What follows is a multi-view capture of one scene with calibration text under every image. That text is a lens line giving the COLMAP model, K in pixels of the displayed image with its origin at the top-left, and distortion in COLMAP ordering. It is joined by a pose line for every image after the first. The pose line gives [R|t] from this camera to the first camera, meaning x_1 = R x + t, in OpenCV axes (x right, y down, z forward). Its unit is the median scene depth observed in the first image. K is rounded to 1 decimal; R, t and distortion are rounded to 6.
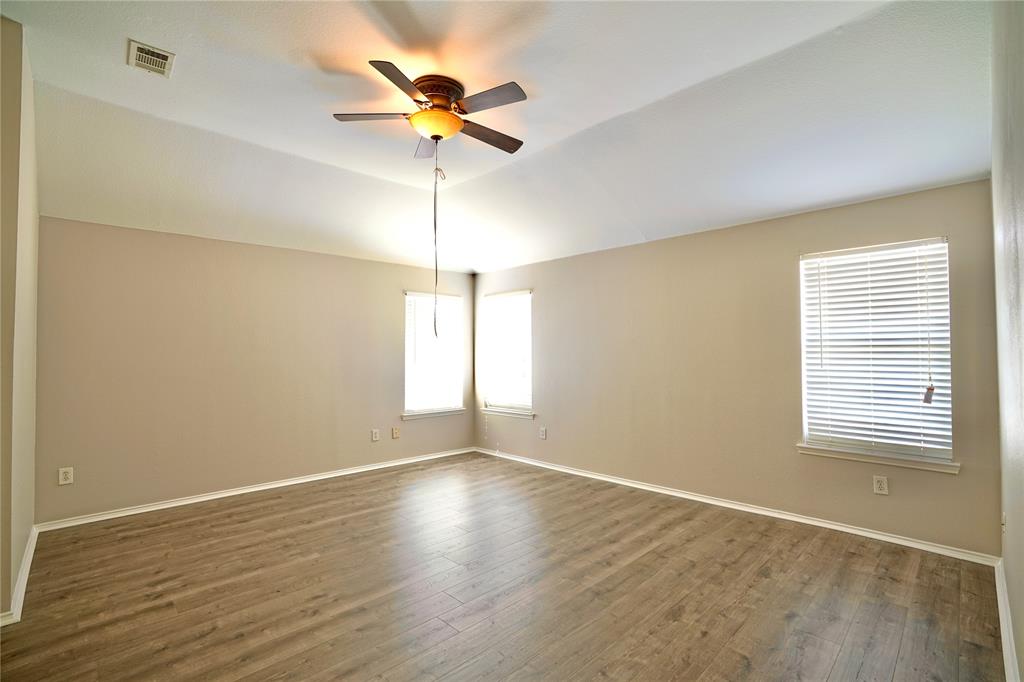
lens RADIAL K [[466.7, 0, 514.9], [0, 466.7, 343.3], [0, 0, 1]] dist [-0.067908, 0.024930]
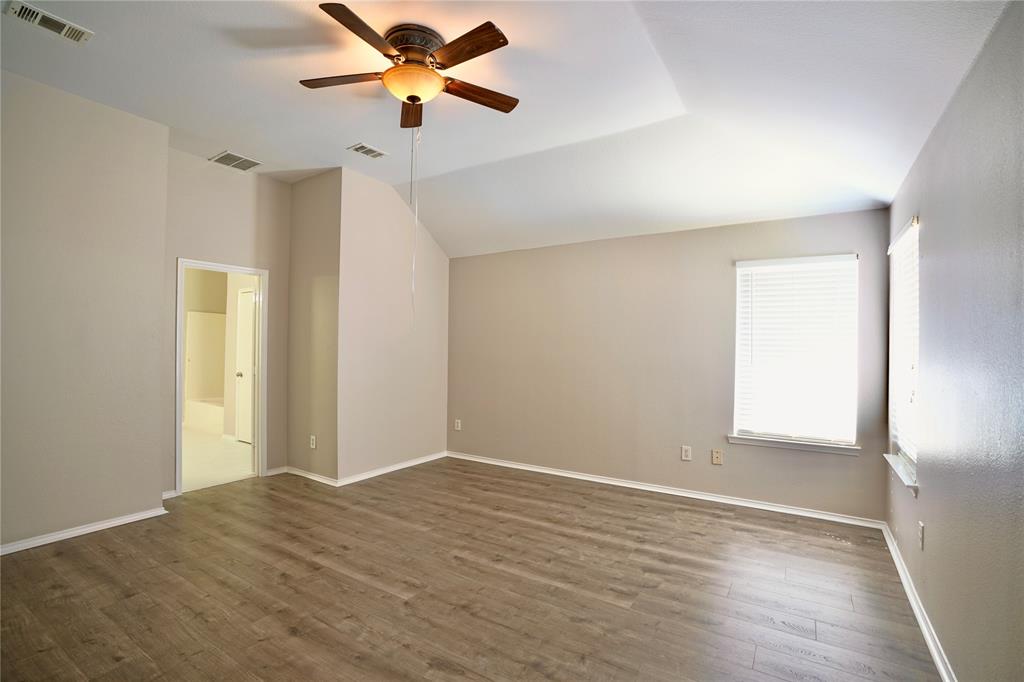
lens RADIAL K [[466.7, 0, 514.9], [0, 466.7, 343.3], [0, 0, 1]] dist [-0.067908, 0.024930]
pose [[0.221205, -0.001168, -0.975227, 0.645078], [0.007380, 0.999973, 0.000477, 0.016576], [0.975199, -0.007303, 0.221208, 0.896619]]
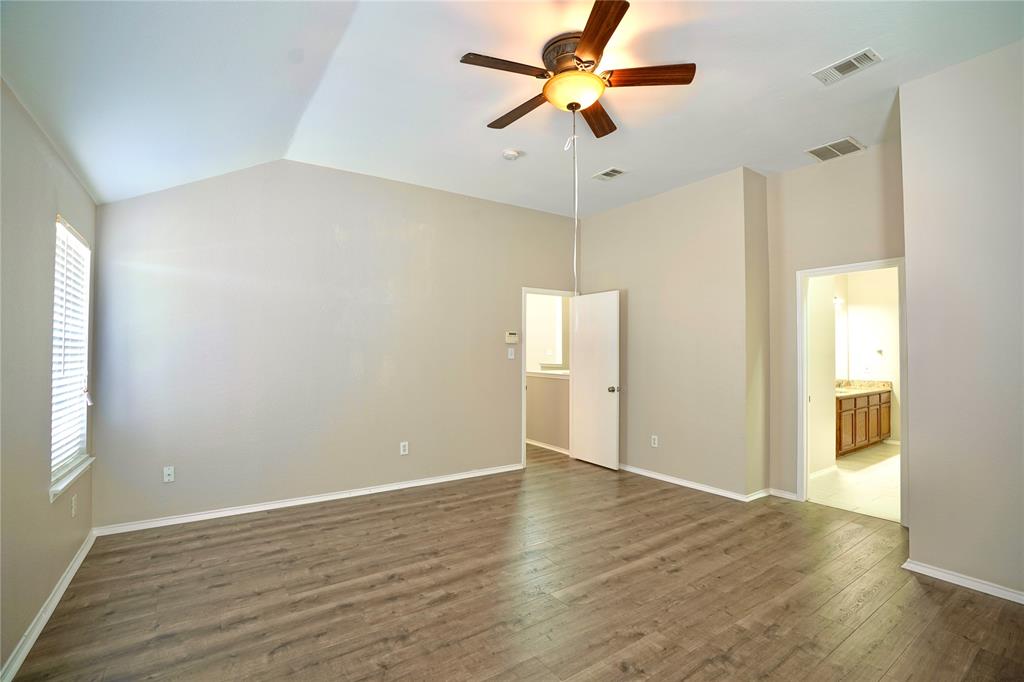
lens RADIAL K [[466.7, 0, 514.9], [0, 466.7, 343.3], [0, 0, 1]] dist [-0.067908, 0.024930]
pose [[-0.985264, 0.008155, 0.170844, -0.184863], [0.001261, 0.999182, -0.040422, 0.033383], [-0.171034, -0.039611, -0.984469, 1.676753]]
